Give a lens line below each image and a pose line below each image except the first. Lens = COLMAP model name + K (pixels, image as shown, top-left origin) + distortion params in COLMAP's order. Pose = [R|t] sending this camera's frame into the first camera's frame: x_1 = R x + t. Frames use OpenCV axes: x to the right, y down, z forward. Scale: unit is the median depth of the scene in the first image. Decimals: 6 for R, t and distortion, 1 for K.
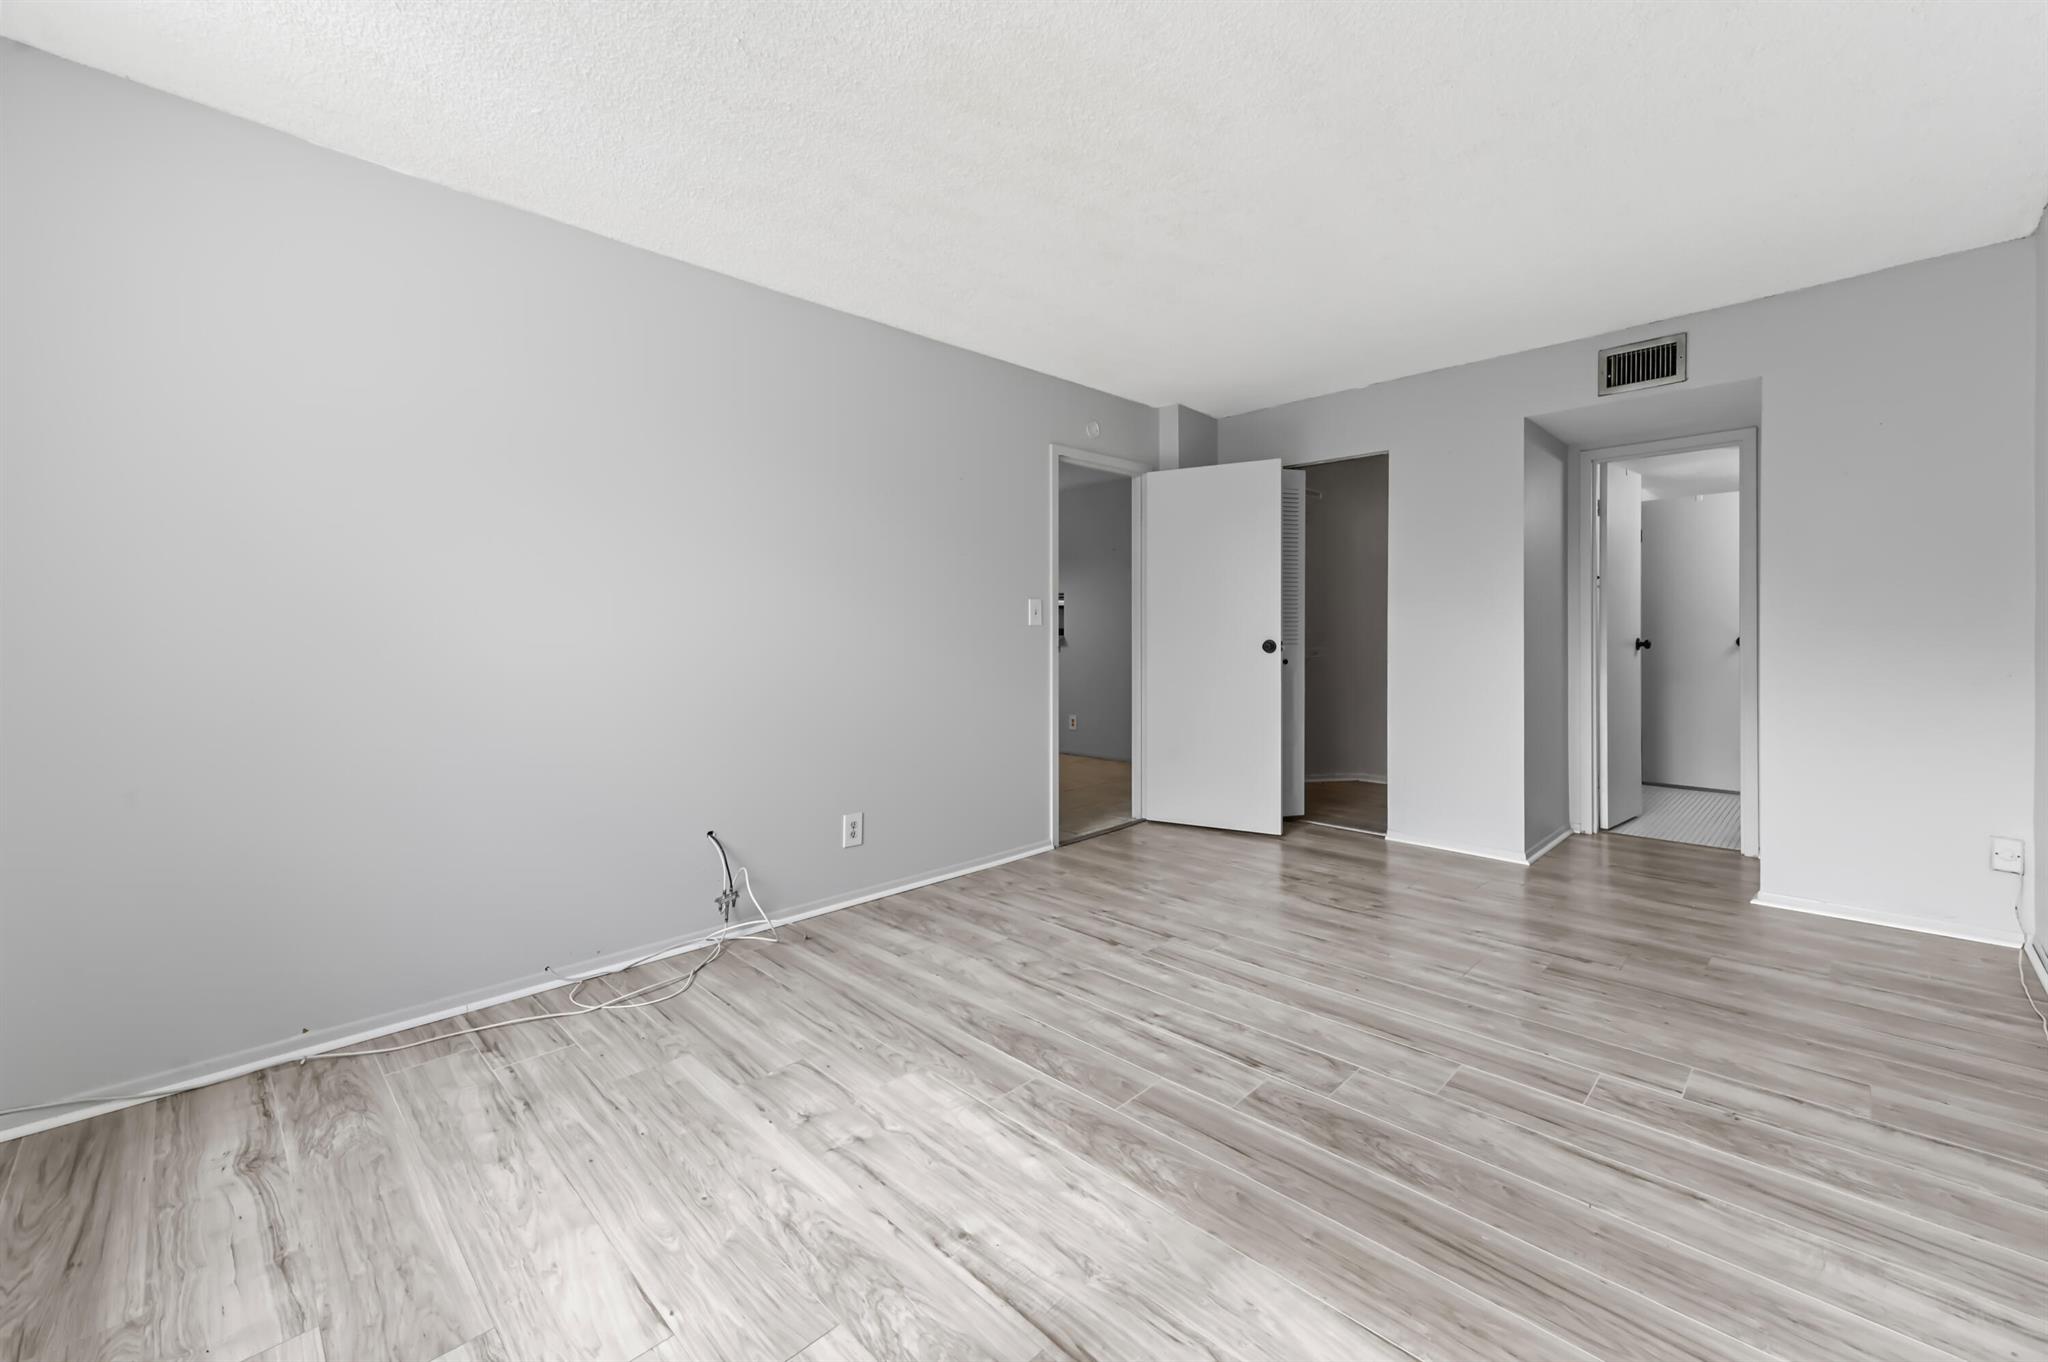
lens RADIAL K [[823.2, 0, 1001.0], [0, 823.2, 619.3], [0, 0, 1]] dist [0.012955, -0.001098]
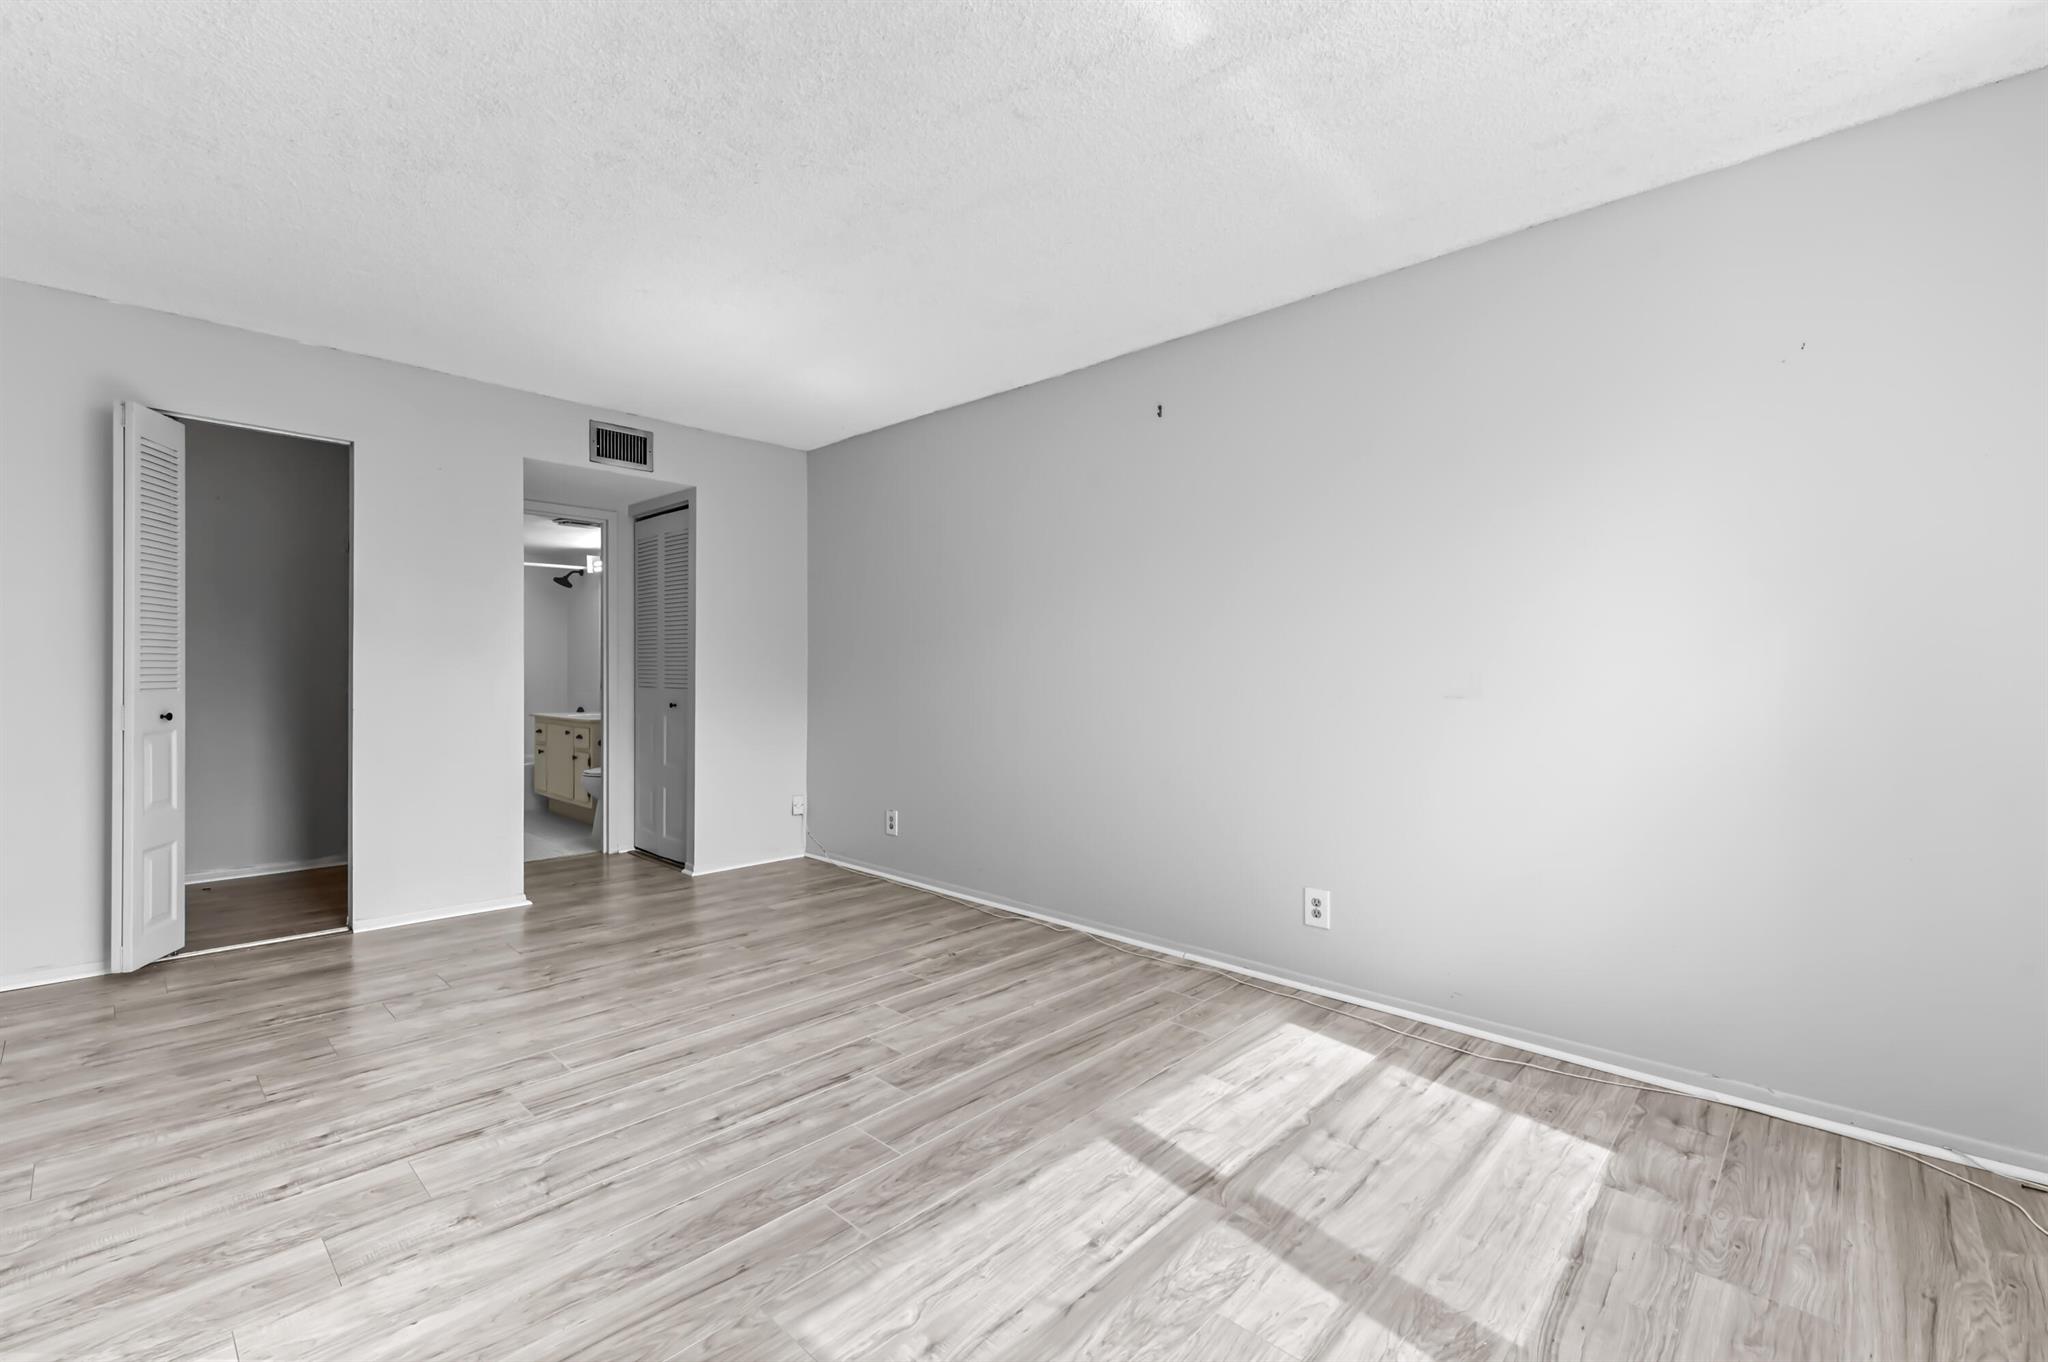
lens RADIAL K [[868.7, 0, 1021.8], [0, 868.7, 690.8], [0, 0, 1]] dist [0.000569, 0.000247]
pose [[-0.036283, -0.013531, 0.999250, -0.746357], [-0.020451, 0.999709, 0.012795, 0.016392], [-0.999132, -0.019971, -0.036549, 0.749698]]
